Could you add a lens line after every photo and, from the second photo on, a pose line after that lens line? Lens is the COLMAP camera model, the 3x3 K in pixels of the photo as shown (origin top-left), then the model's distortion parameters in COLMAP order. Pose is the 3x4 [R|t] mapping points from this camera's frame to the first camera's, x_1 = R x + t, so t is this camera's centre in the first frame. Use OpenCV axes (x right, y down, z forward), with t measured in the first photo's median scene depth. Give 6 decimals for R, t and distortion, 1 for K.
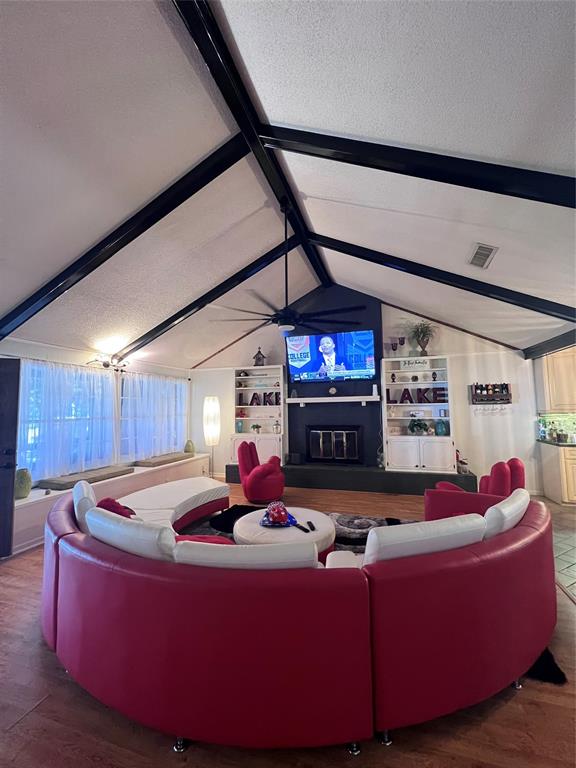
lens RADIAL K [[306.9, 0, 290.6], [0, 306.9, 387.0], [0, 0, 1]] dist [0.000831, 0.000324]
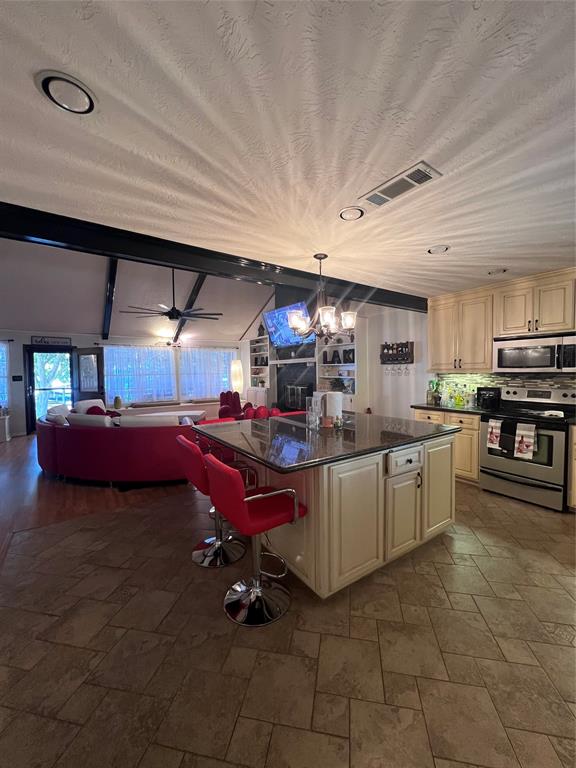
lens RADIAL K [[306.9, 0, 289.1], [0, 306.9, 383.6], [0, 0, 1]] dist [0.000831, 0.000324]
pose [[0.787754, 0.028643, -0.615324, 0.936335], [0.046633, 0.993279, 0.105938, -0.000845], [0.614222, -0.112148, 0.781124, 0.025455]]
